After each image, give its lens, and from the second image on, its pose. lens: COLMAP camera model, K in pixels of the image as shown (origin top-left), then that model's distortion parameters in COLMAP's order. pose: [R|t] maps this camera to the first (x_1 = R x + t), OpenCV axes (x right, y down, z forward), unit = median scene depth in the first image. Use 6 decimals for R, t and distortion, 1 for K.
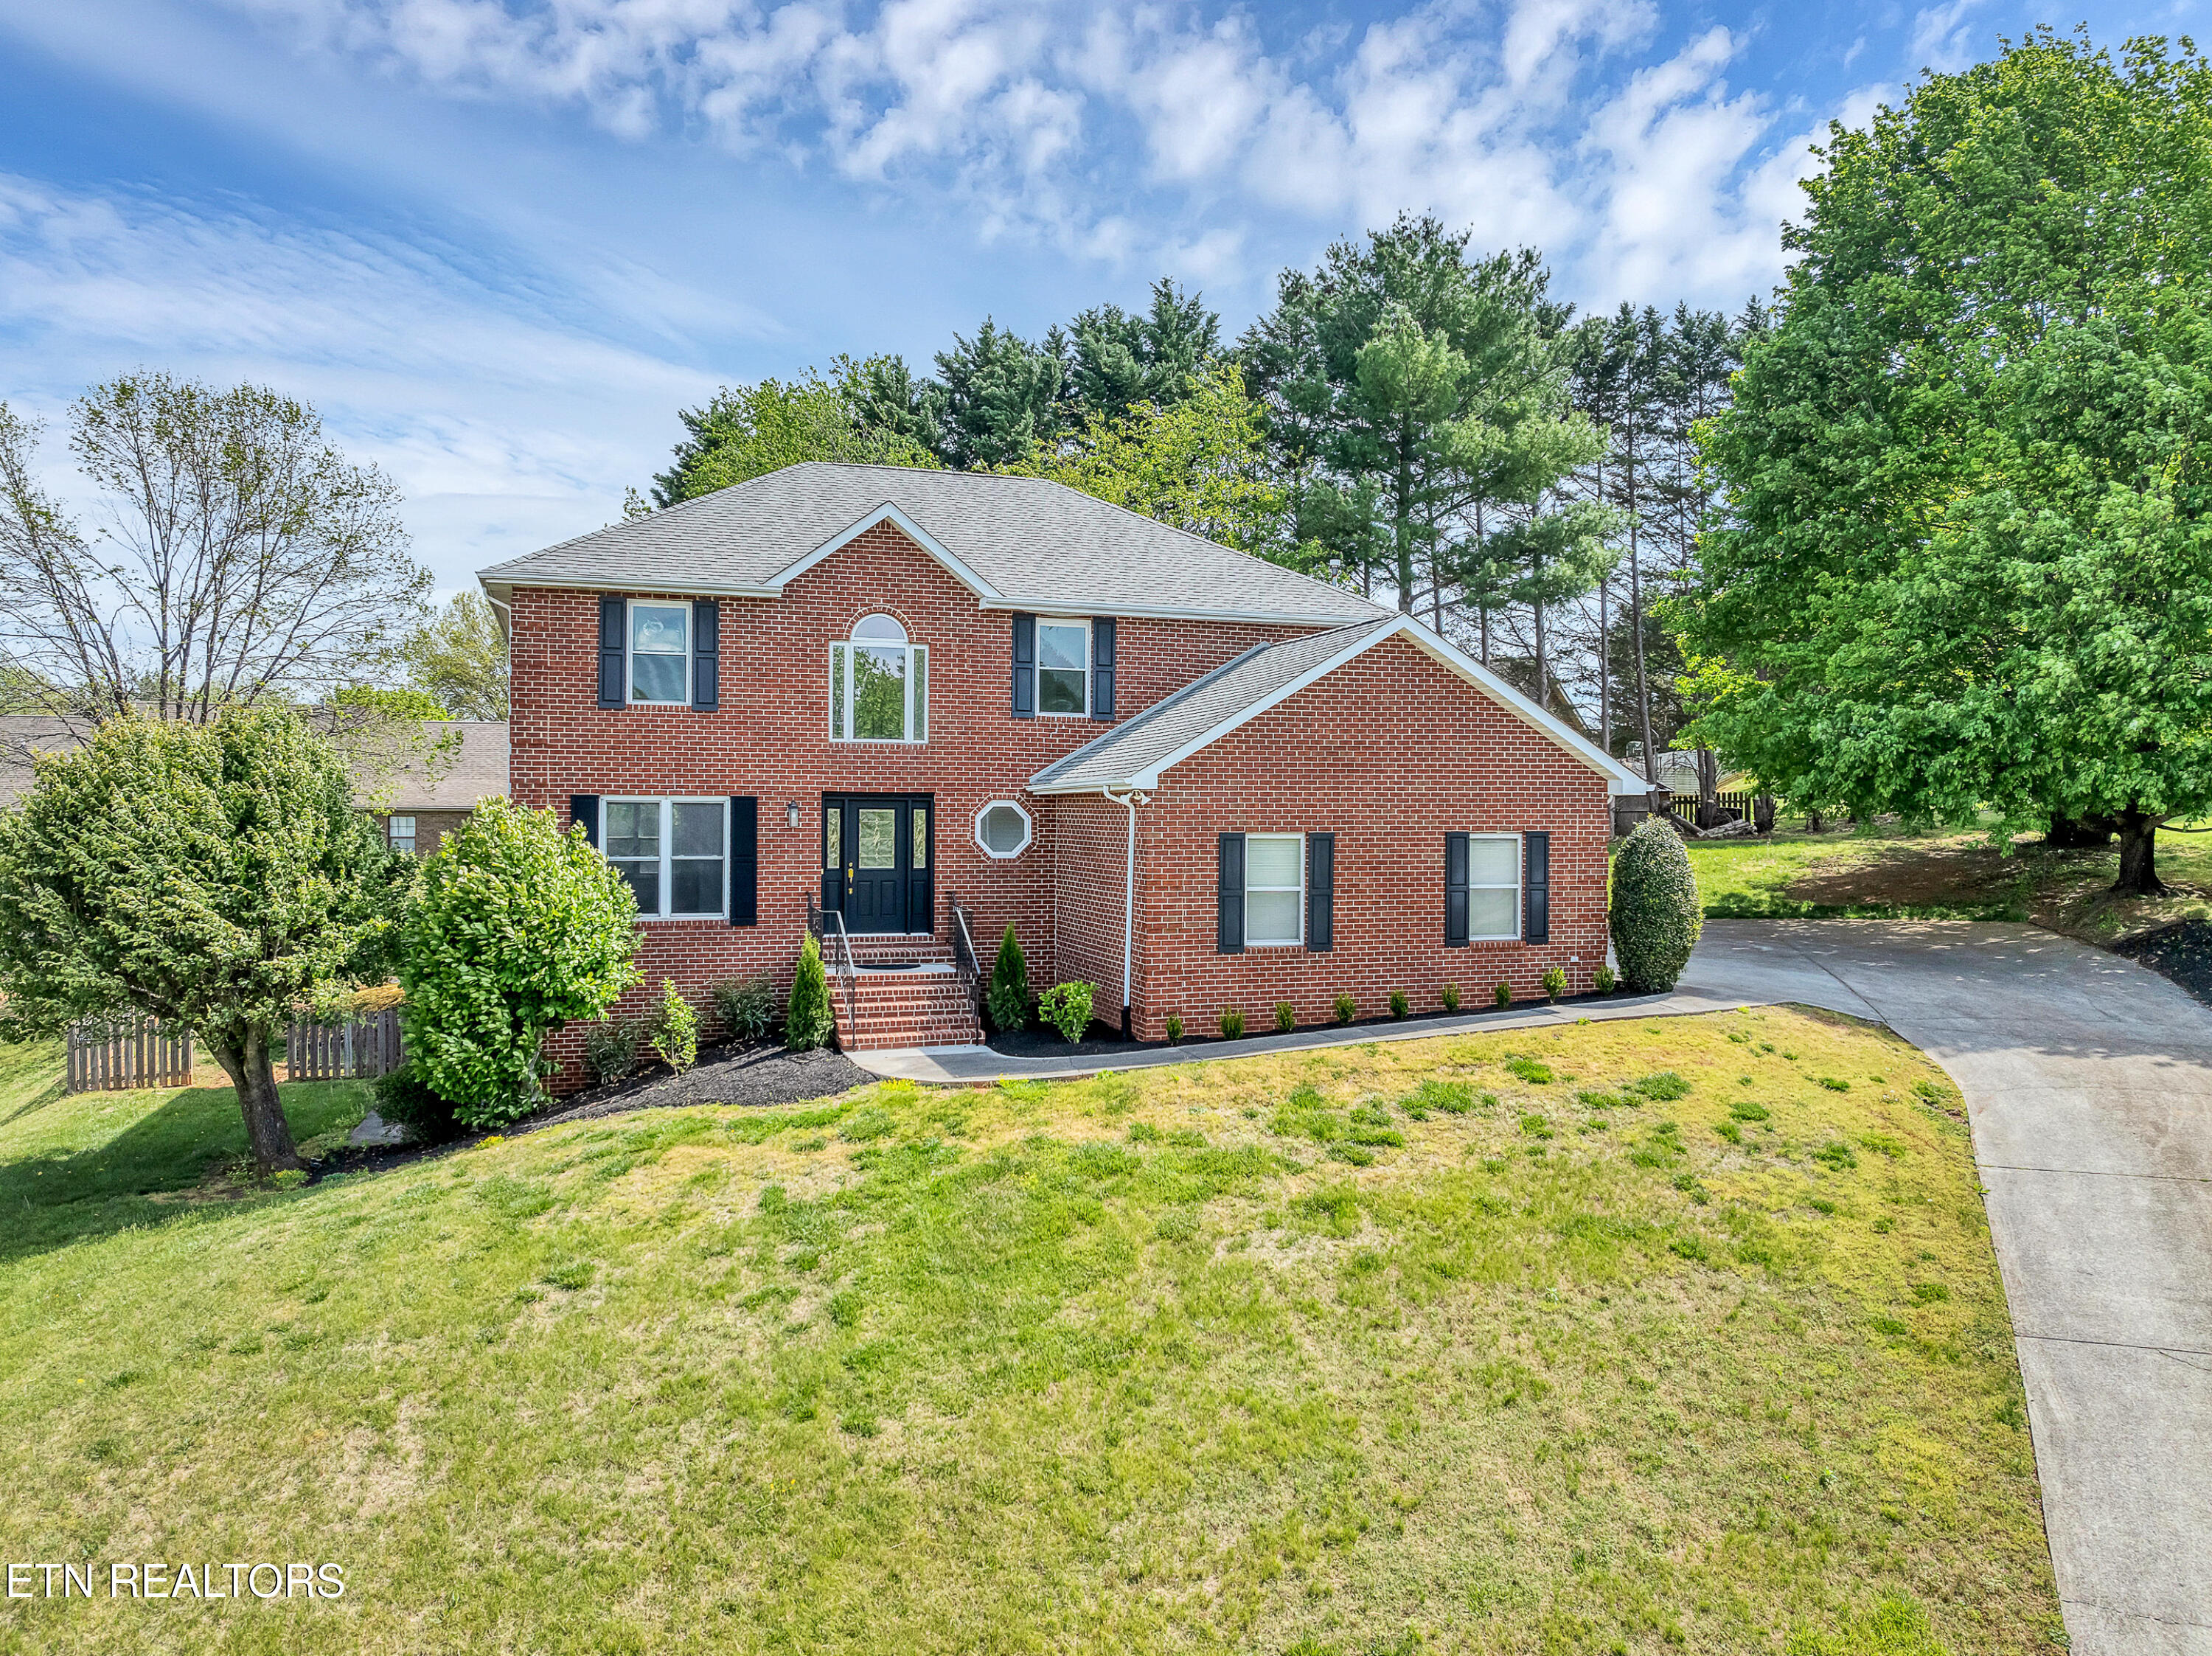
lens RADIAL K [[1586.6, 0, 1123.0], [0, 1586.6, 835.6], [0, 0, 1]] dist [-0.033734, -0.001491]
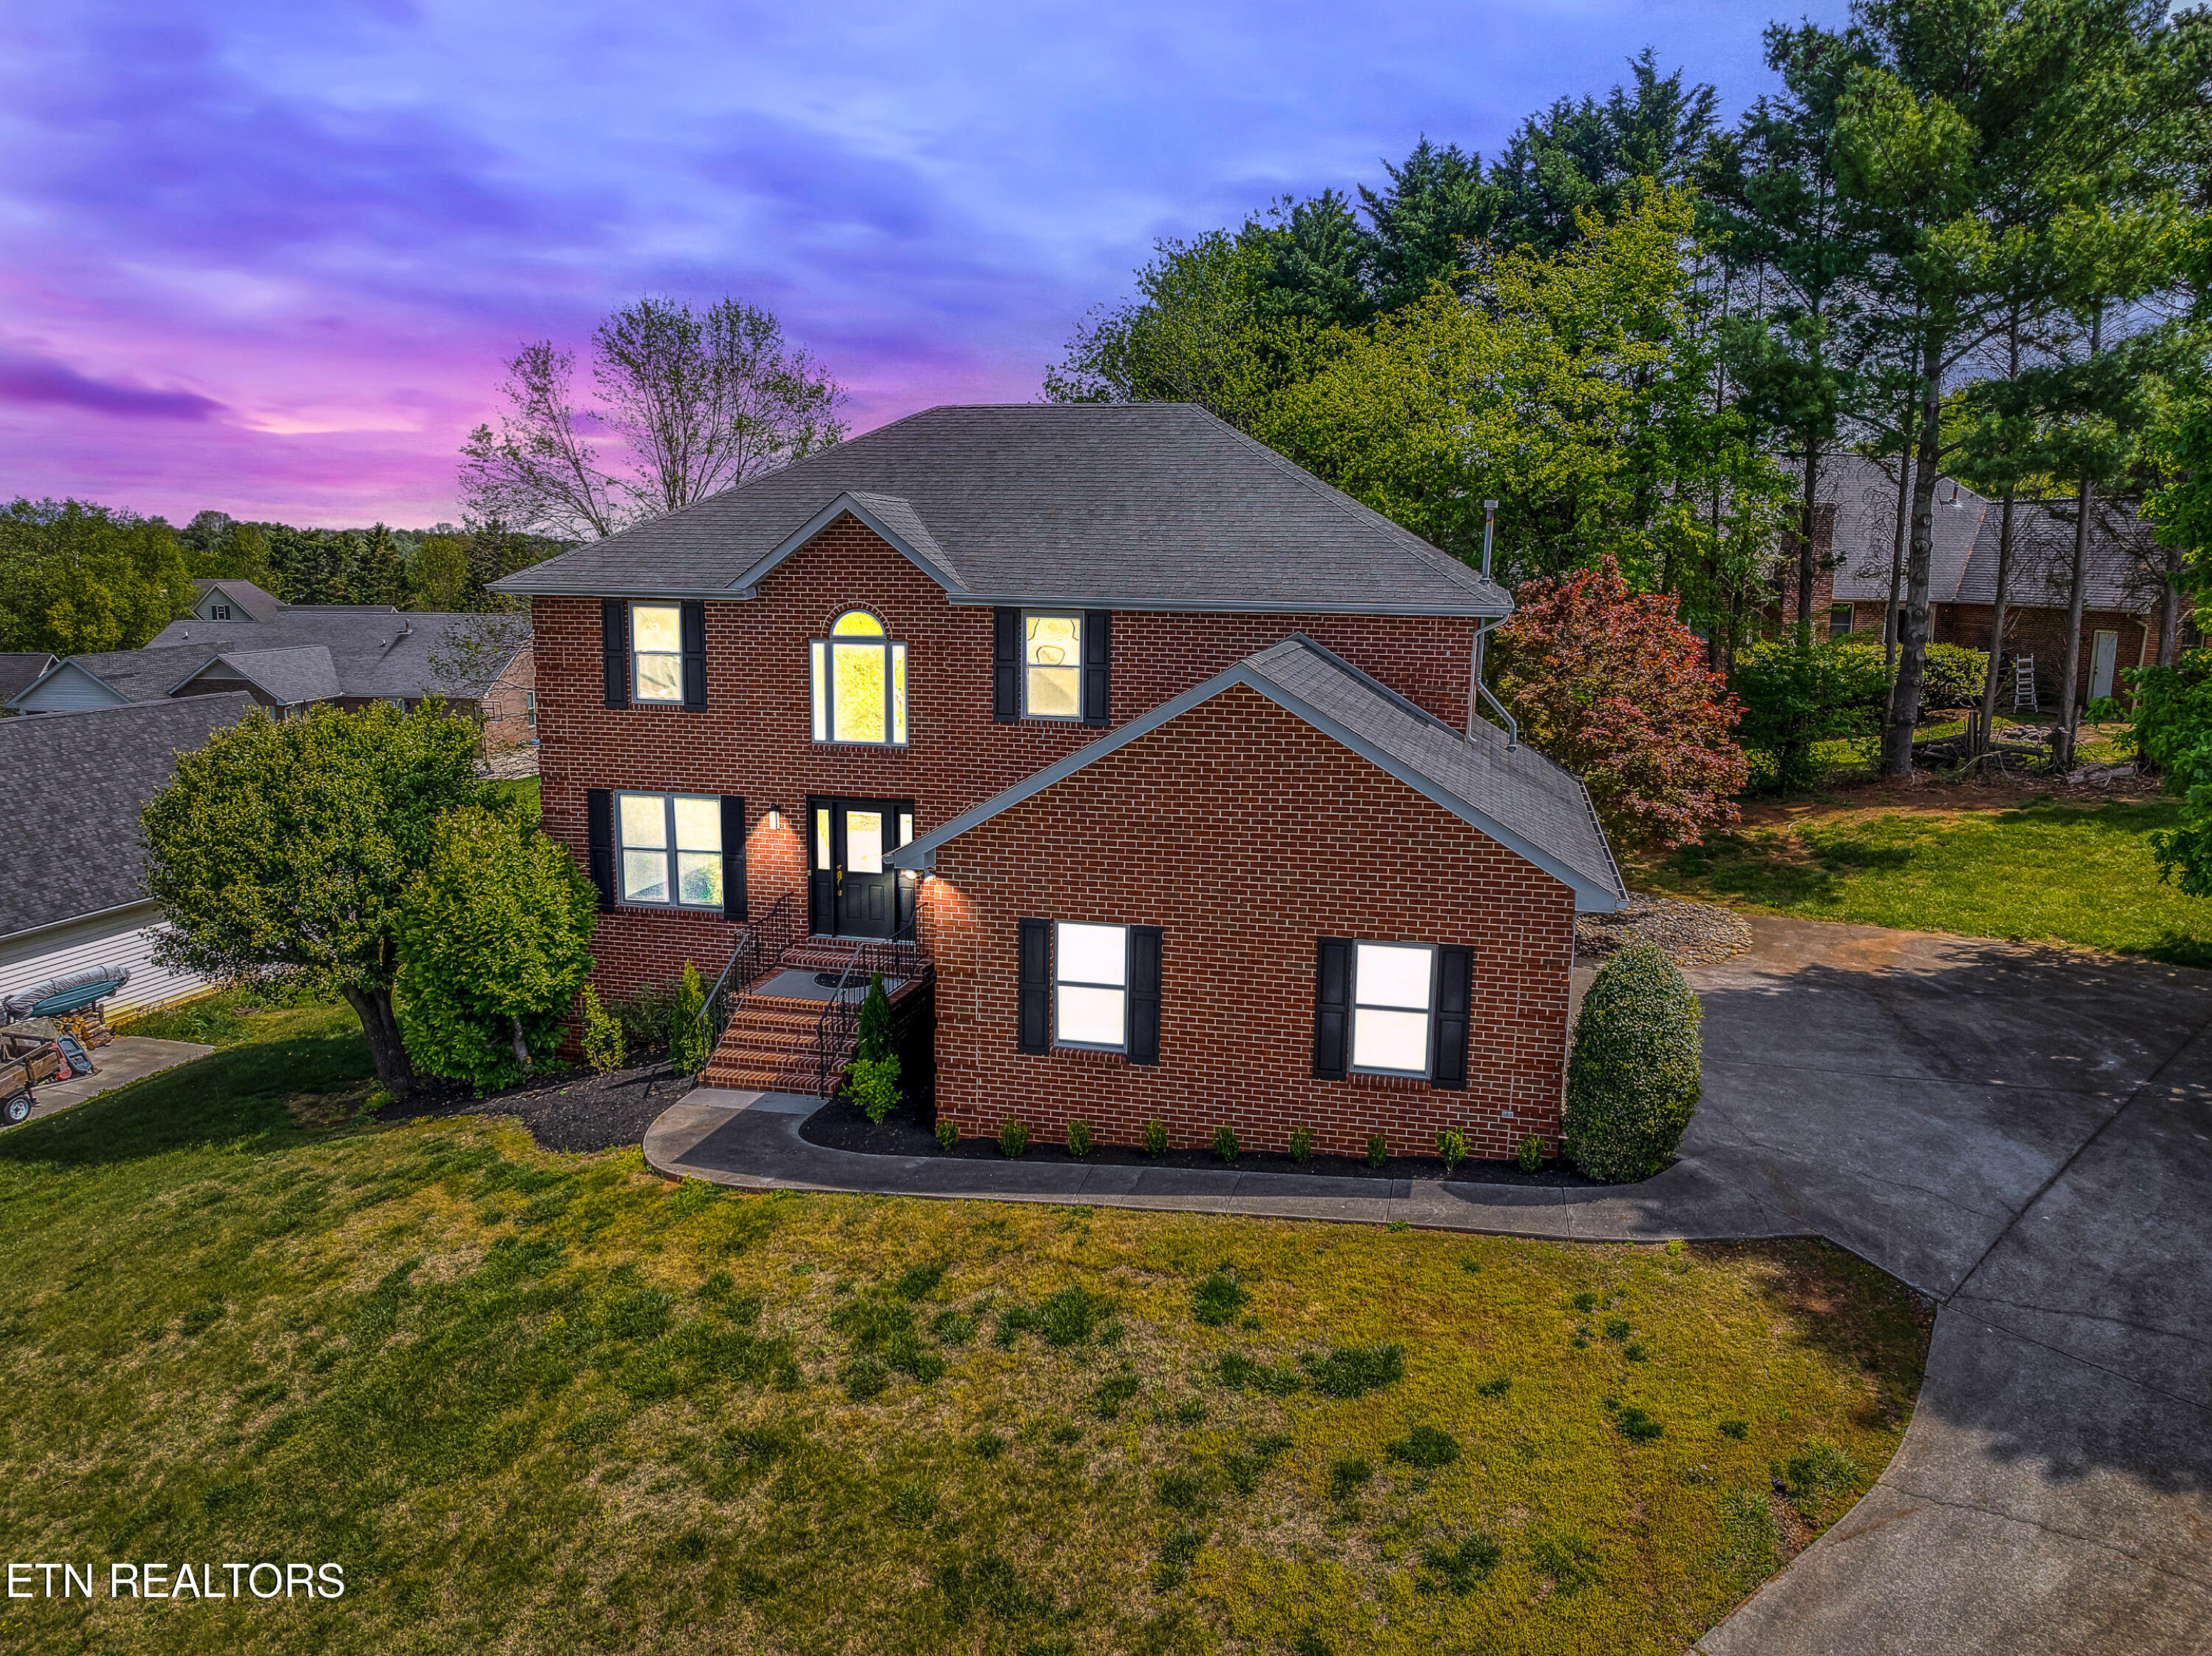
lens RADIAL K [[1555.0, 0, 1117.1], [0, 1555.0, 832.5], [0, 0, 1]] dist [-0.038474, 0.001374]
pose [[0.848092, 0.099573, -0.520409, 0.491870], [-0.013902, 0.986026, 0.166008, -0.171288], [0.529667, -0.133555, 0.837625, 0.300901]]
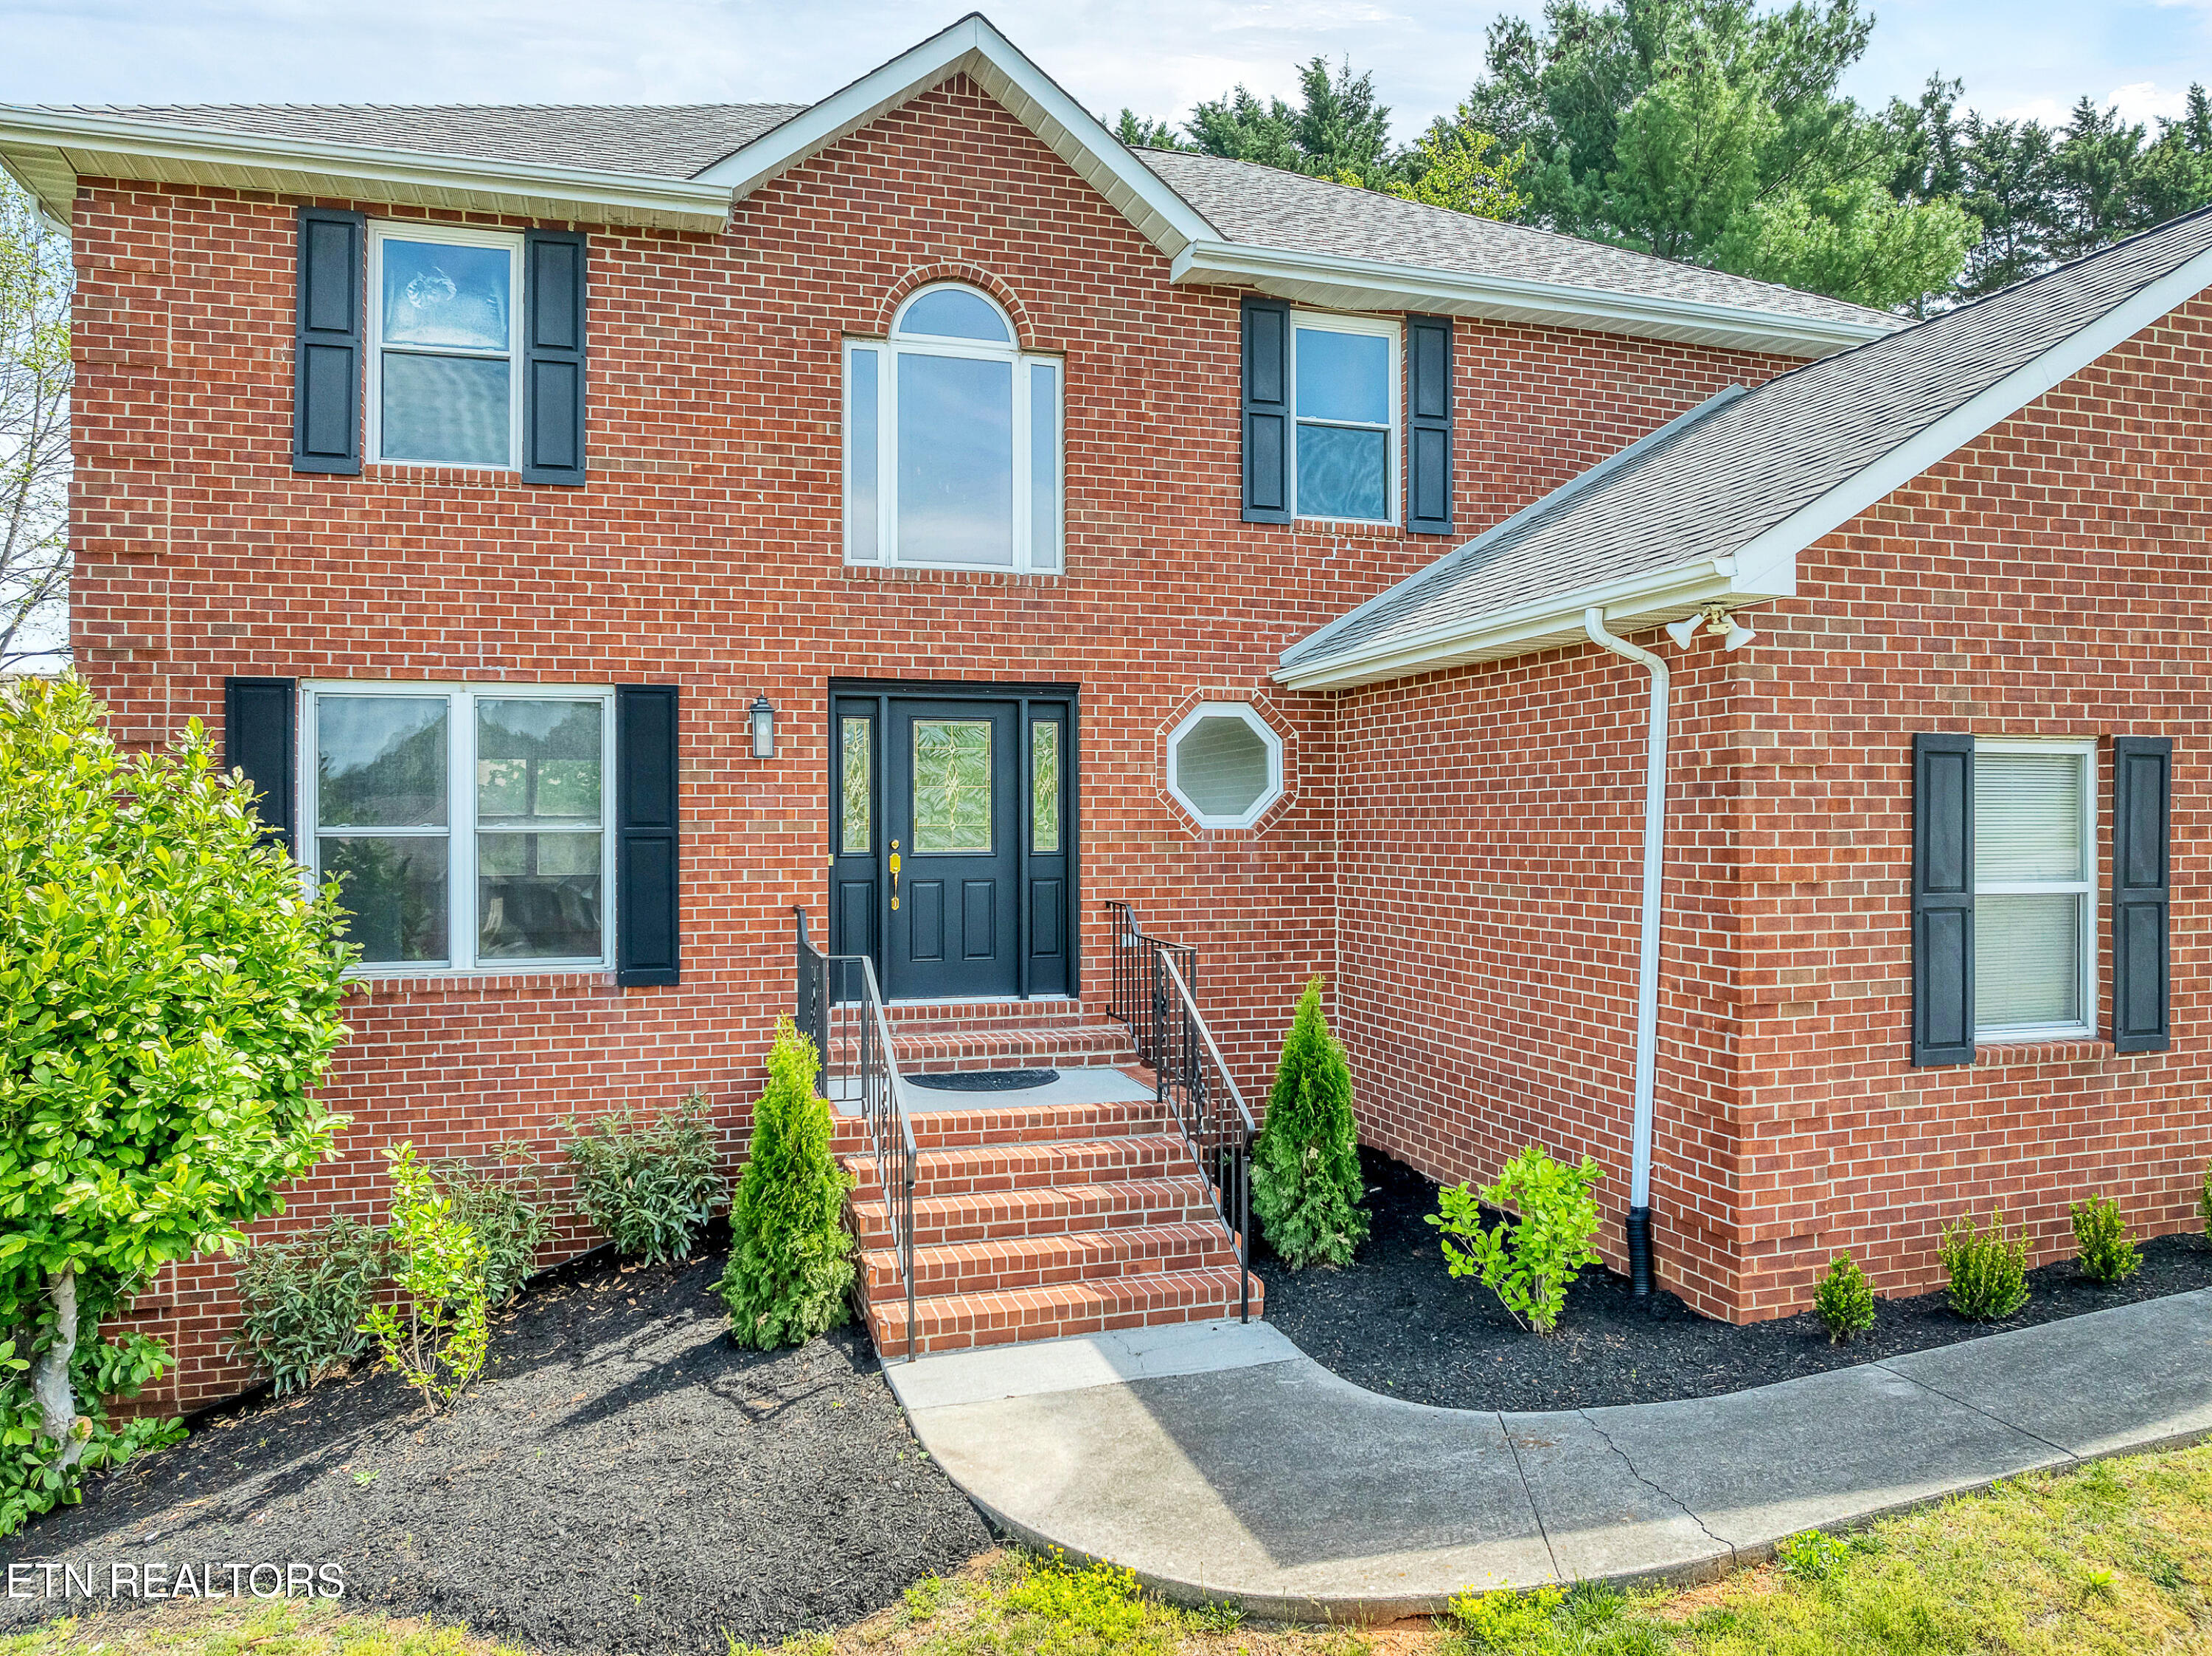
lens RADIAL K [[1555.0, 0, 1117.1], [0, 1555.0, 832.5], [0, 0, 1]] dist [-0.038474, 0.001374]
pose [[0.999690, -0.009616, -0.022966, -0.103354], [0.009455, 0.999930, -0.007084, 0.019506], [0.023032, 0.006865, 0.999711, 0.588054]]
